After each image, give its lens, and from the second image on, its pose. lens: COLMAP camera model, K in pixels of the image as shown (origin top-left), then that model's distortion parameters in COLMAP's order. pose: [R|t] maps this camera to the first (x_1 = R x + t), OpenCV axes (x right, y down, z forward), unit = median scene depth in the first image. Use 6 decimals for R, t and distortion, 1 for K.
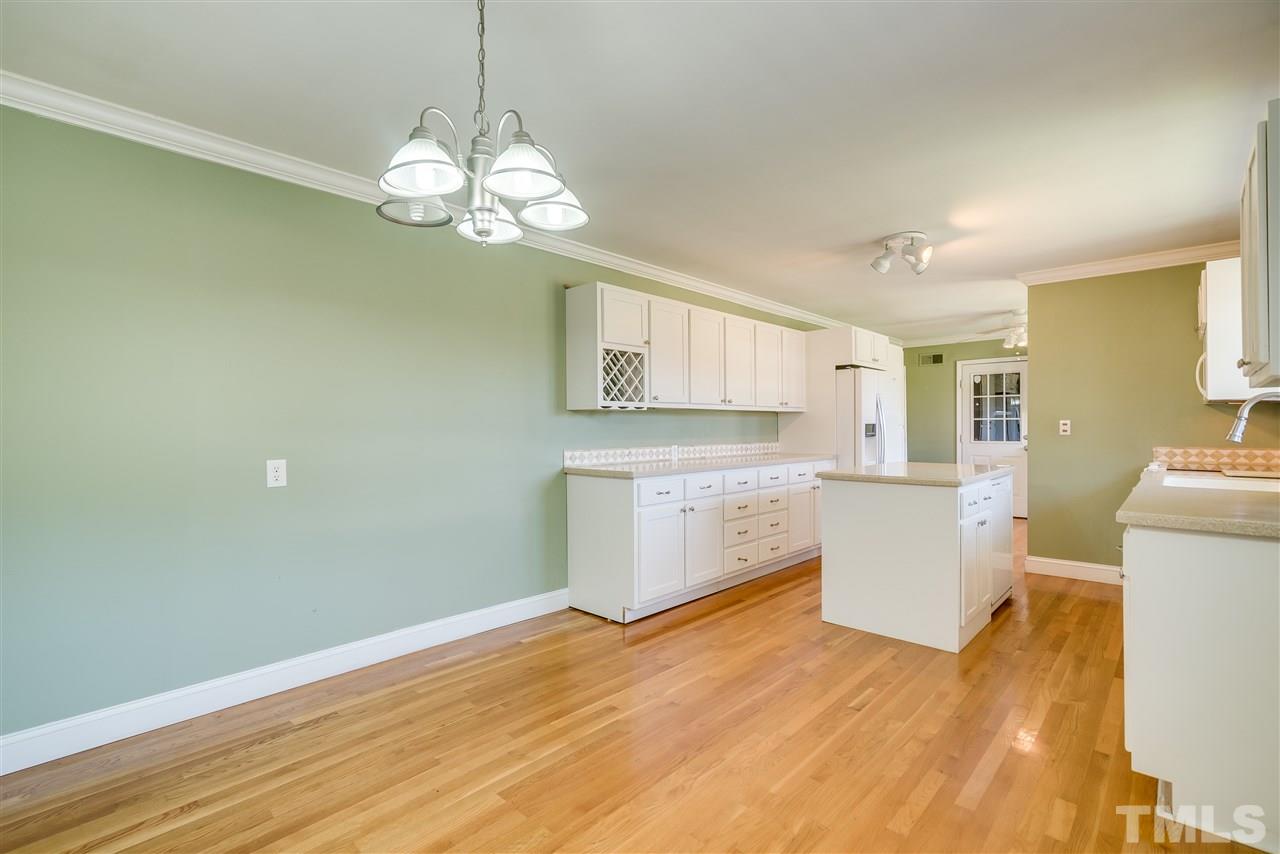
lens RADIAL K [[581.1, 0, 628.0], [0, 581.1, 429.3], [0, 0, 1]] dist [-0.009131, 0.004695]
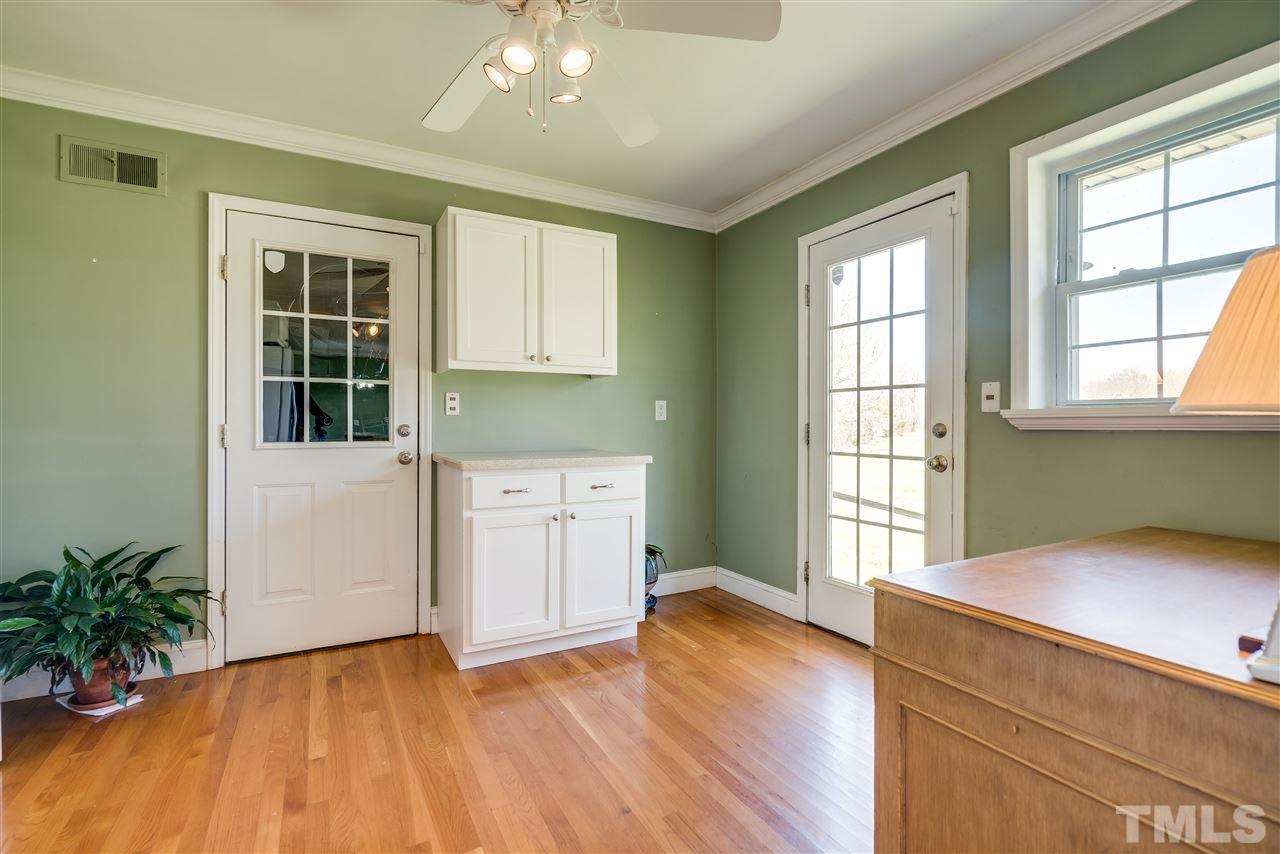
lens RADIAL K [[581.1, 0, 631.7], [0, 581.1, 429.7], [0, 0, 1]] dist [-0.009131, 0.004695]
pose [[0.309423, -0.002496, 0.950921, 0.655643], [0.002123, 0.999996, 0.001934, 0.022717], [-0.950922, 0.001421, 0.309427, 1.324882]]
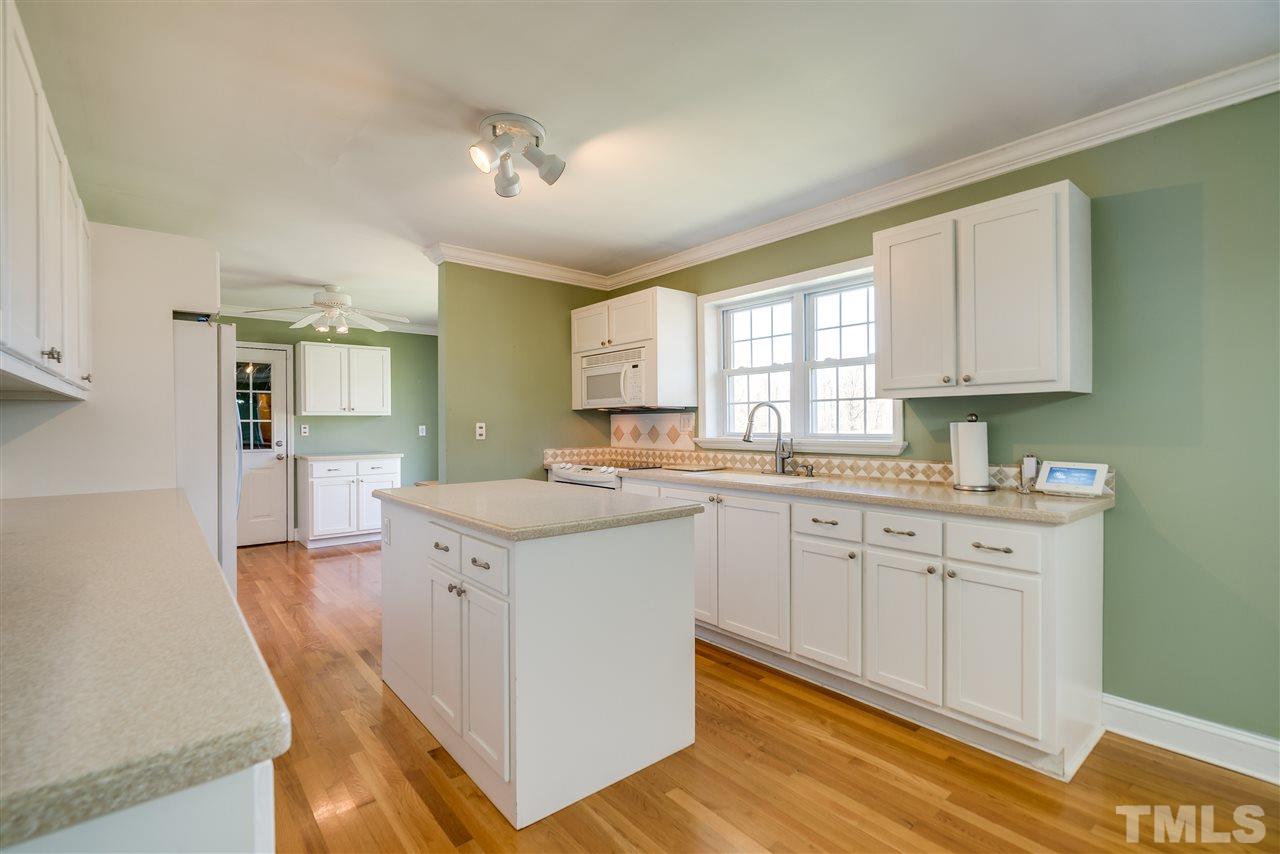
lens RADIAL K [[581.1, 0, 634.9], [0, 581.1, 428.2], [0, 0, 1]] dist [-0.009131, 0.004695]
pose [[0.117119, -0.001405, 0.993117, -0.120228], [0.009569, 0.999954, 0.000286, -0.006562], [-0.993072, 0.009470, 0.117127, 0.732820]]
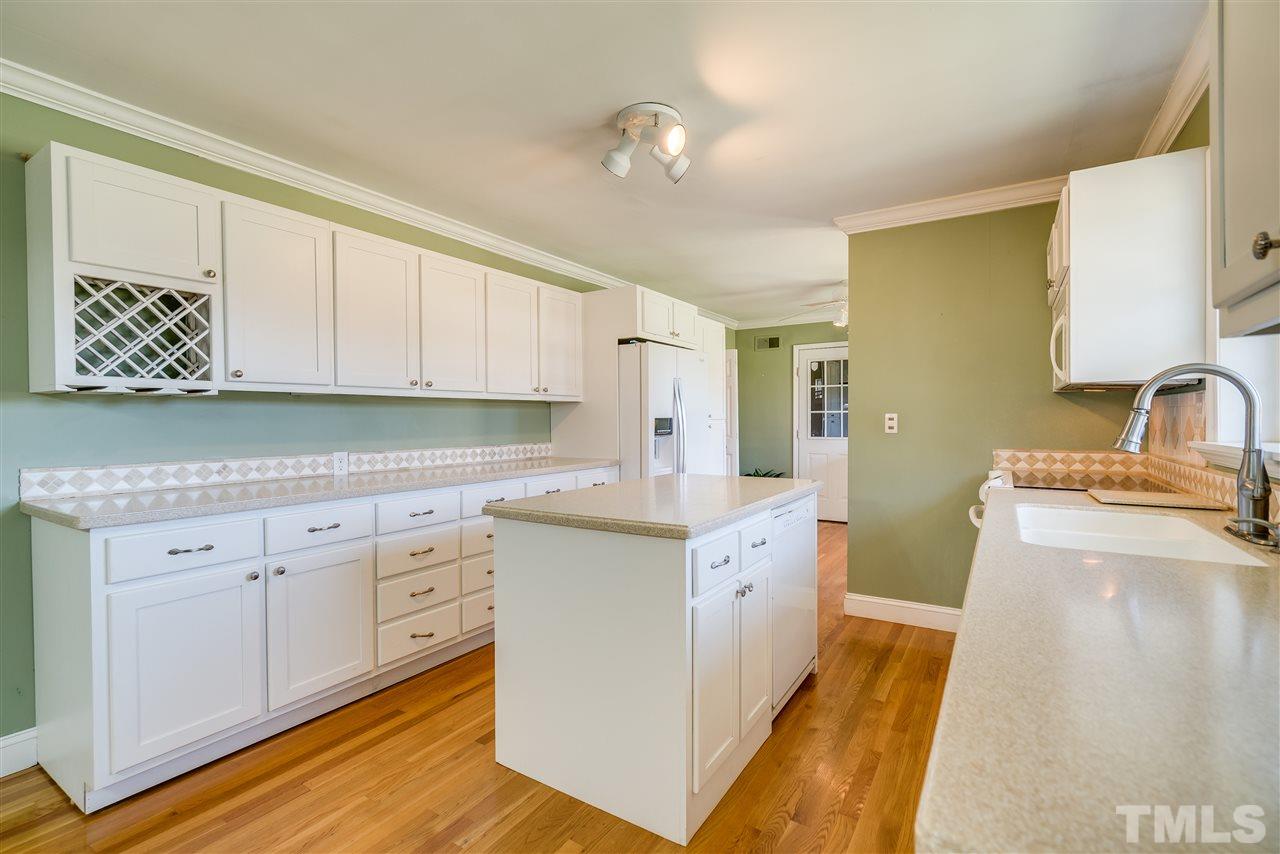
lens RADIAL K [[581.1, 0, 628.8], [0, 581.1, 427.4], [0, 0, 1]] dist [-0.009131, 0.004695]
pose [[0.982582, -0.002717, 0.185811, 0.311401], [0.000936, 0.999953, 0.009672, -0.006087], [-0.185829, -0.009329, 0.982538, 0.359587]]
